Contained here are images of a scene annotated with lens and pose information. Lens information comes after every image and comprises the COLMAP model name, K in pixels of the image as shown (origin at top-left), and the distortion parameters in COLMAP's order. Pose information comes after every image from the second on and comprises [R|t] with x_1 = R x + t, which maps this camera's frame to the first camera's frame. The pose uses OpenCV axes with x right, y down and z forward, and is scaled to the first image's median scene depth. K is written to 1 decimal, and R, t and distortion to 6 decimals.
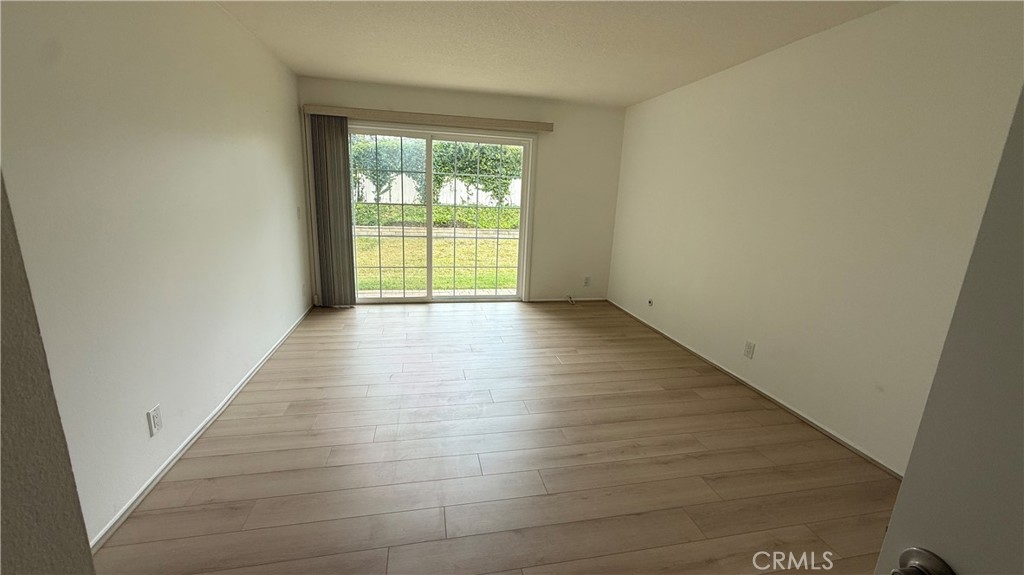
lens RADIAL K [[407.3, 0, 512.9], [0, 407.3, 287.1], [0, 0, 1]] dist [0.003580, 0.000255]
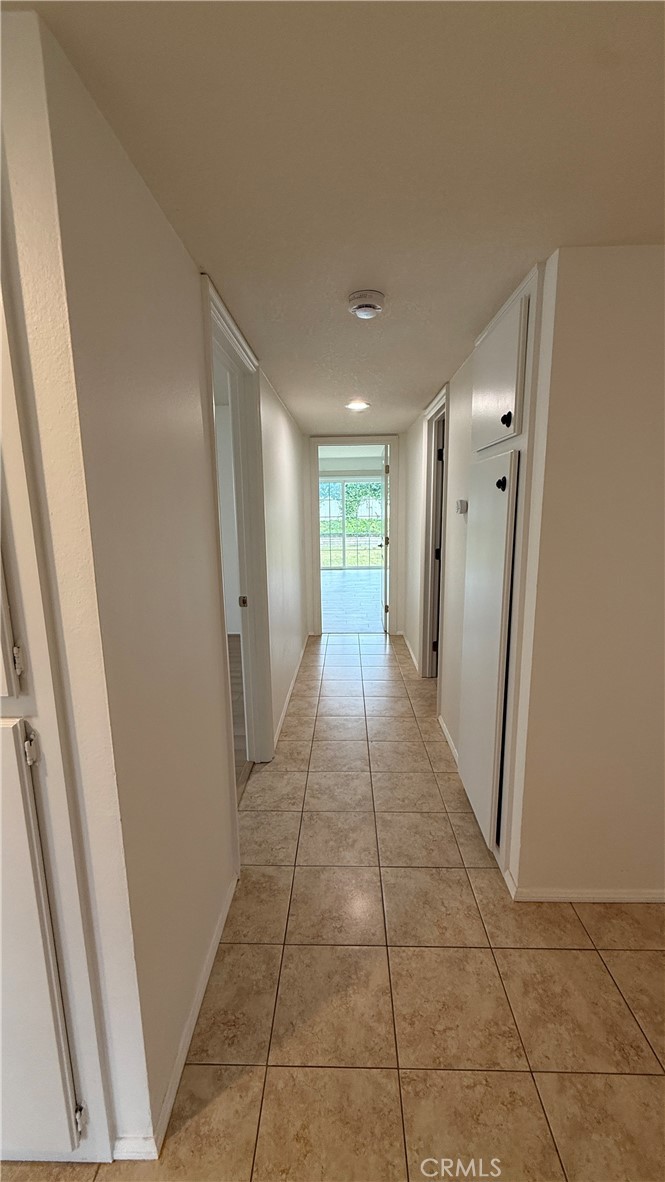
lens RADIAL K [[470.2, 0, 333.3], [0, 470.2, 593.3], [0, 0, 1]] dist [0.003580, 0.000255]
pose [[0.968142, -0.010476, -0.250184, 0.106035], [-0.001350, 0.998892, -0.047052, 0.092503], [0.250400, 0.045890, 0.967054, -0.405658]]
